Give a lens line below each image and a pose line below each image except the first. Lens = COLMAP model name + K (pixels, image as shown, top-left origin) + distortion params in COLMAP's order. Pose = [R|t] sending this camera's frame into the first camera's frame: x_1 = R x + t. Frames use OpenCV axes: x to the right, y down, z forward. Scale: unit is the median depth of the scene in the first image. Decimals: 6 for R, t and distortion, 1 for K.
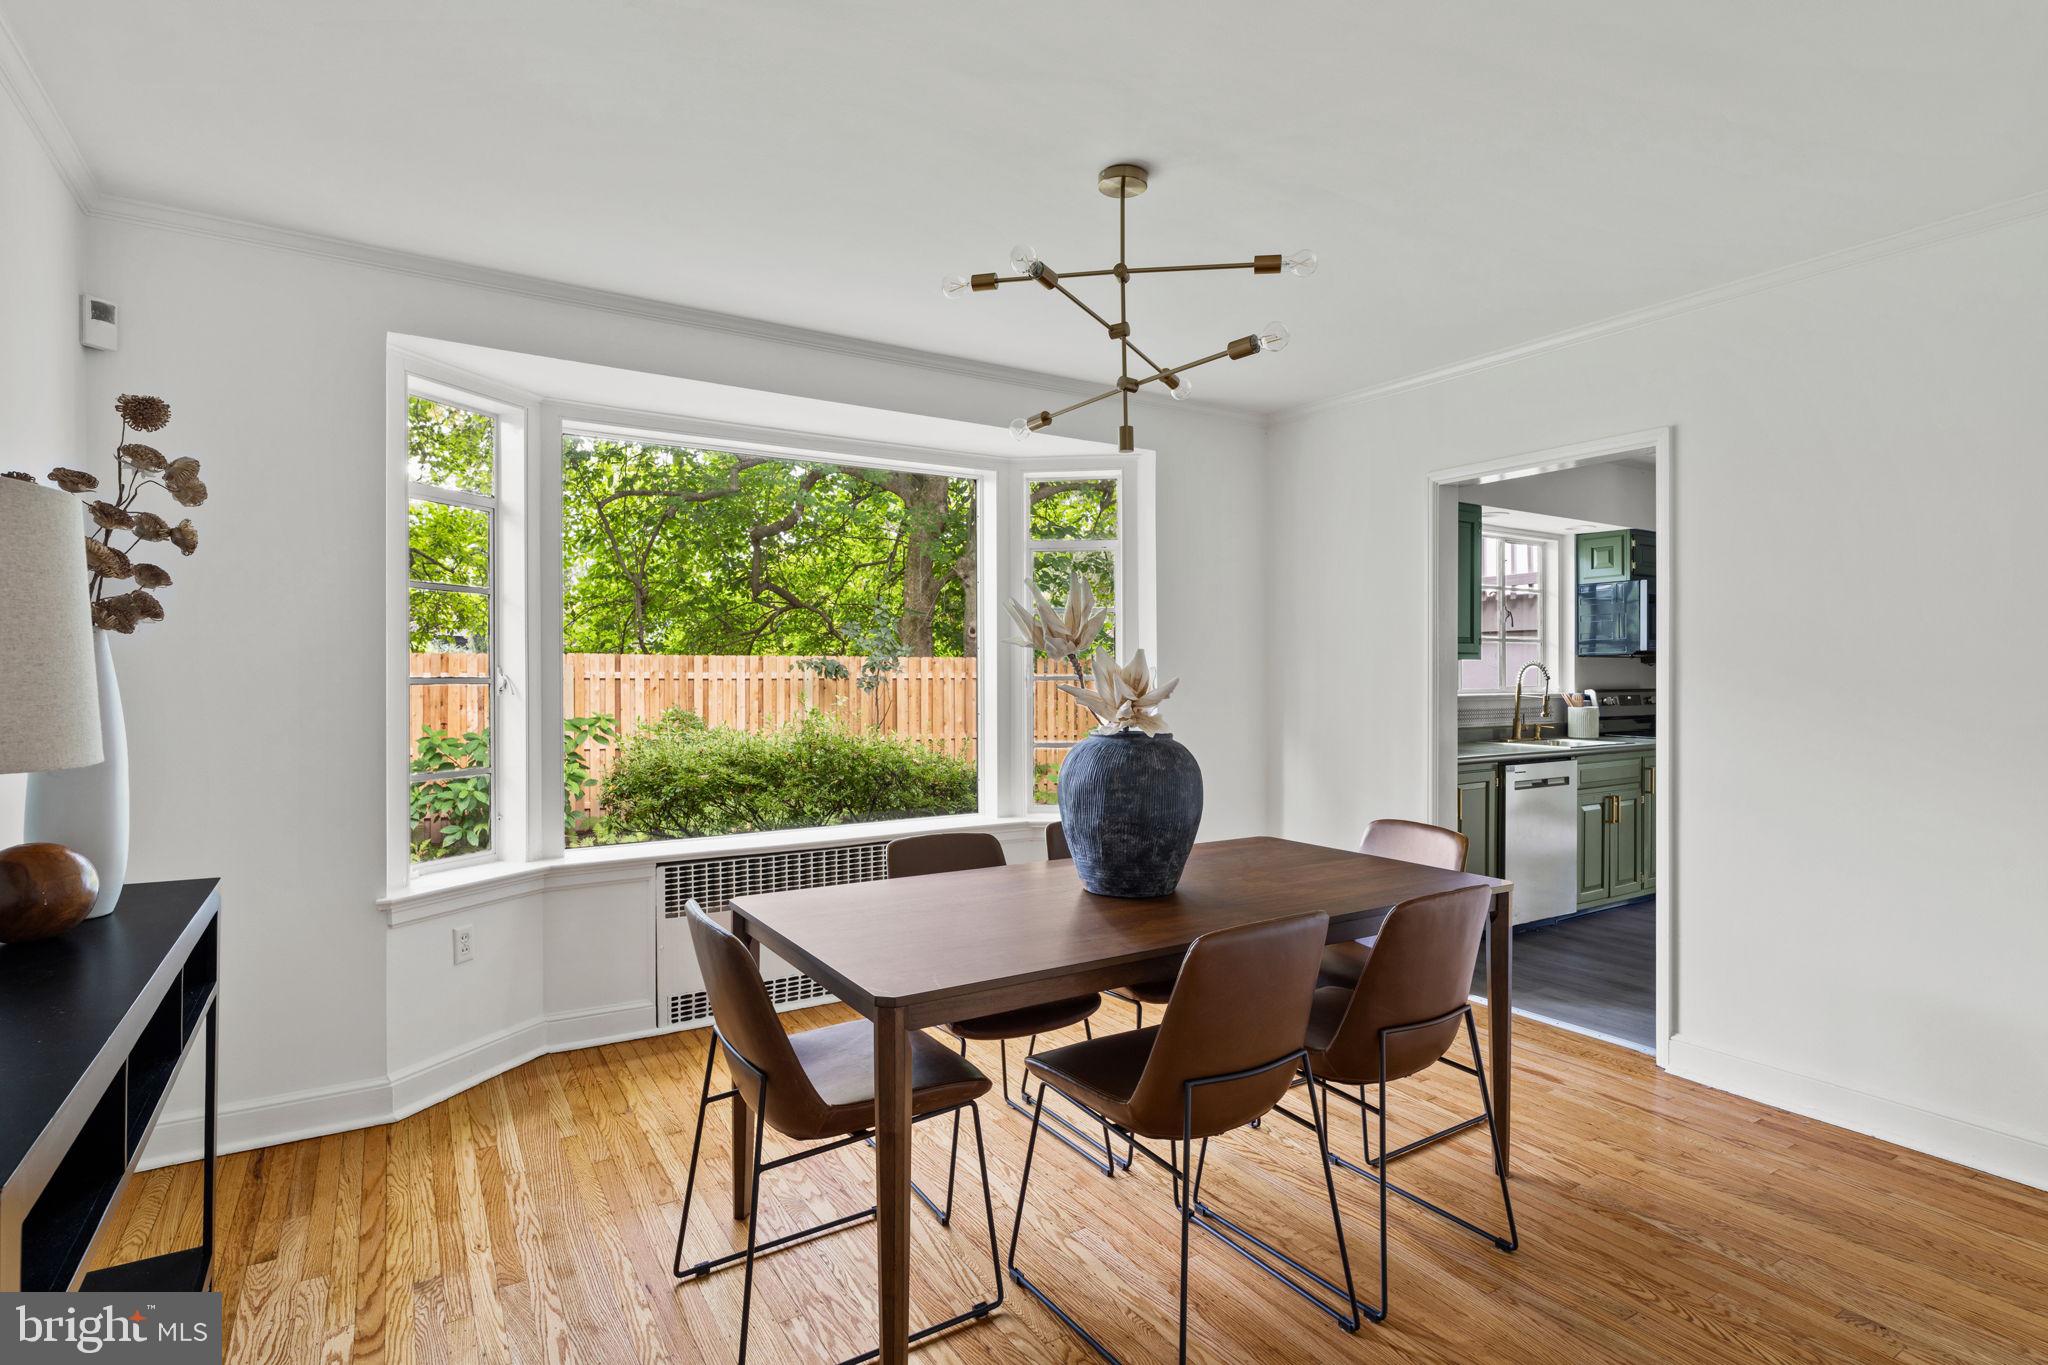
lens RADIAL K [[1019.9, 0, 1023.5], [0, 1019.9, 676.1], [0, 0, 1]] dist [-0.001239, 0.001016]
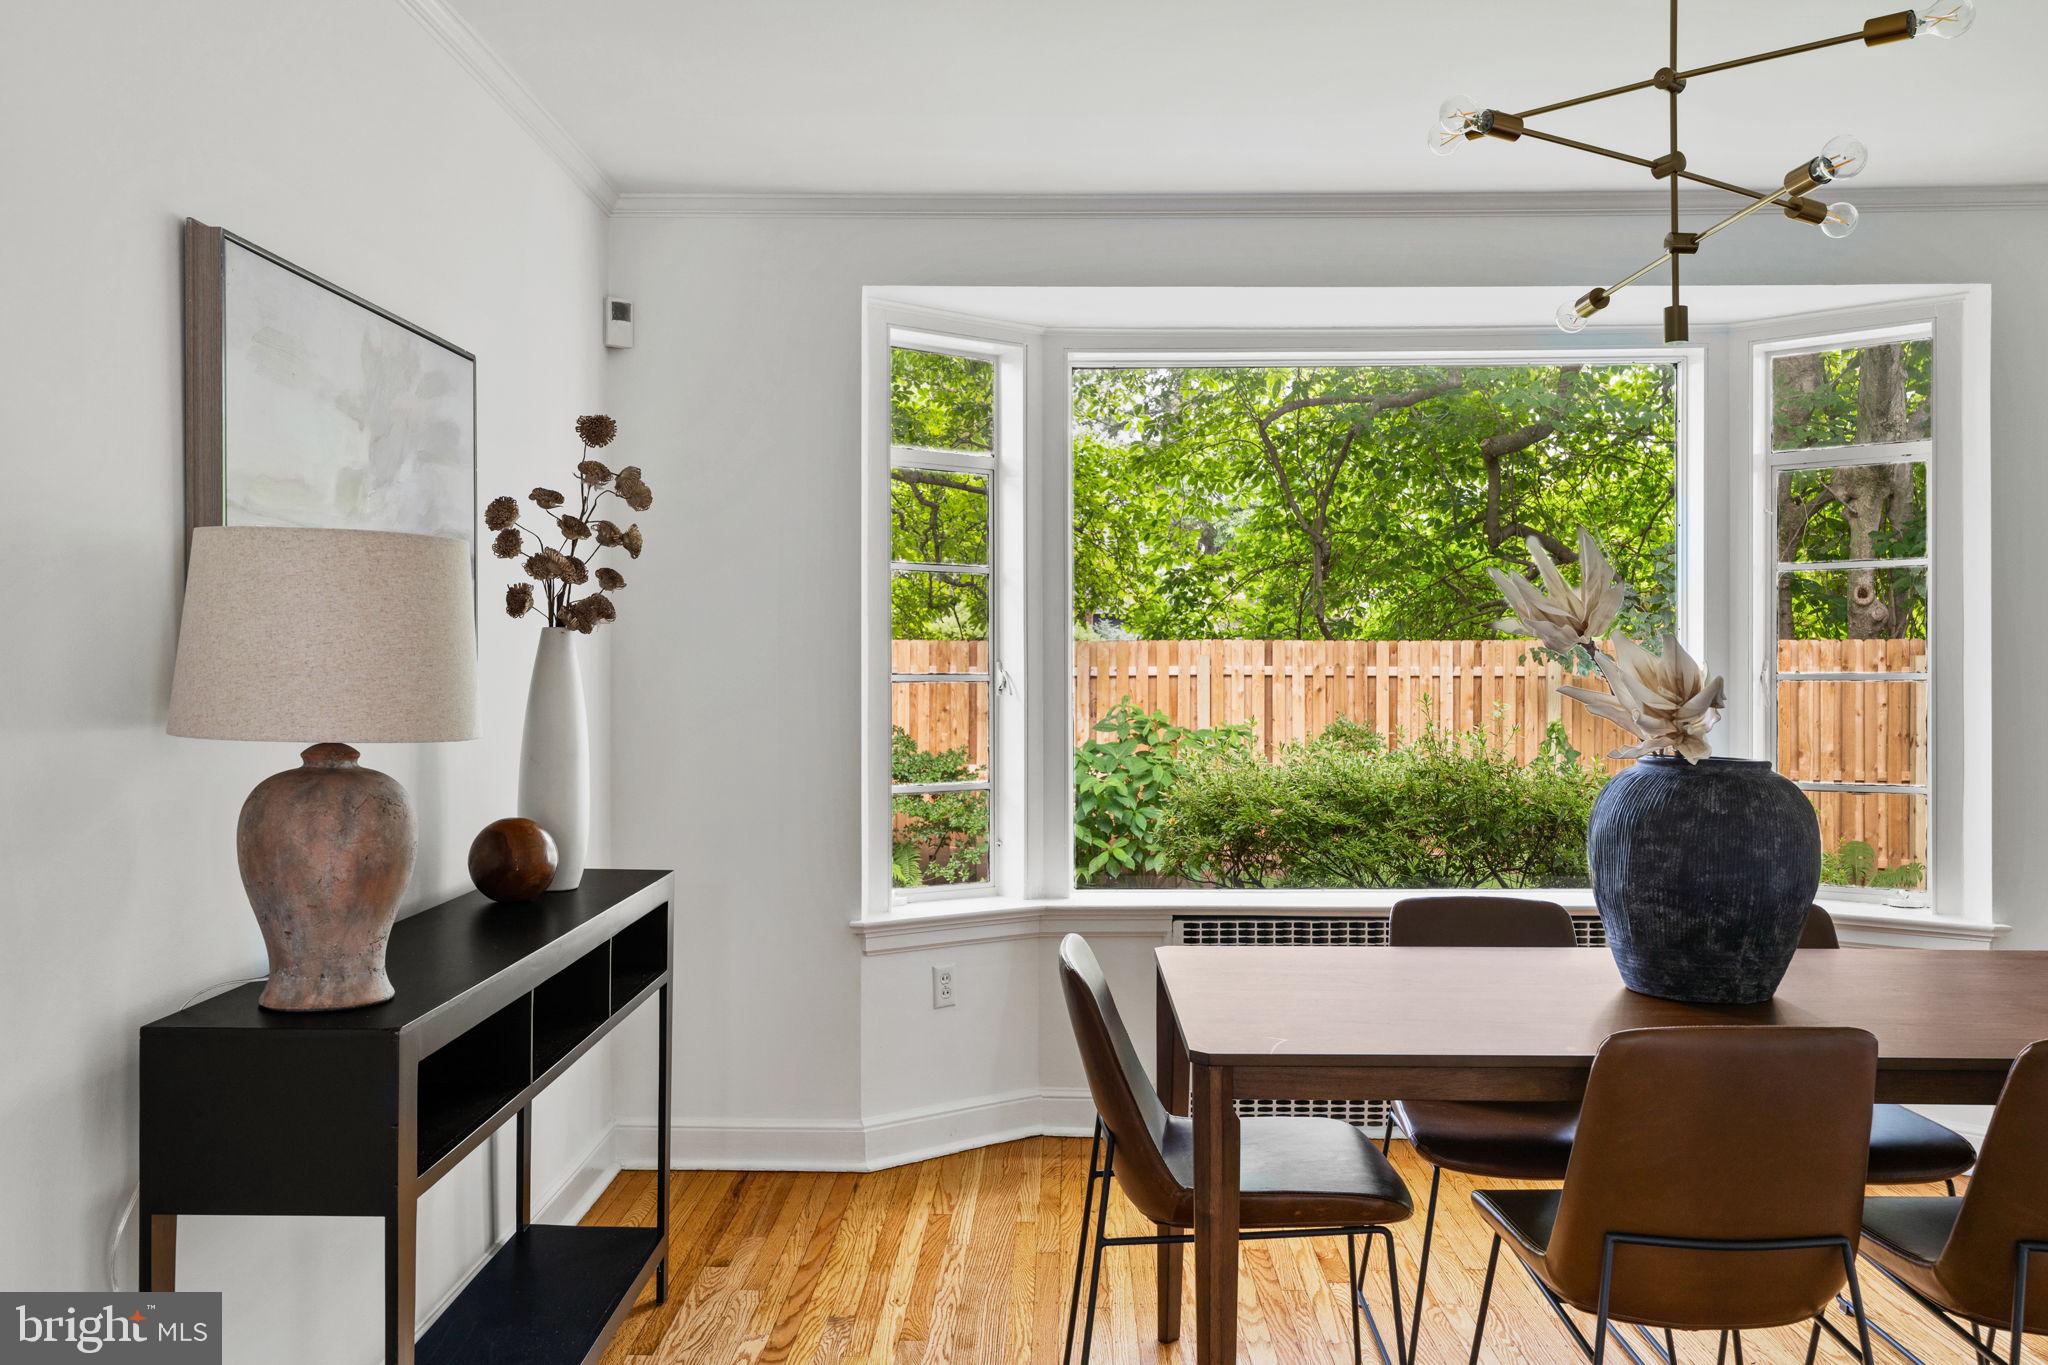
lens RADIAL K [[1659.7, 0, 1025.8], [0, 1659.7, 677.9], [0, 0, 1]] dist [0.010345, 0.009415]
pose [[0.837073, 0.003176, -0.547082, 0.303208], [-0.001048, 0.999991, 0.004202, -0.001640], [0.547090, -0.002944, 0.837069, -0.144137]]
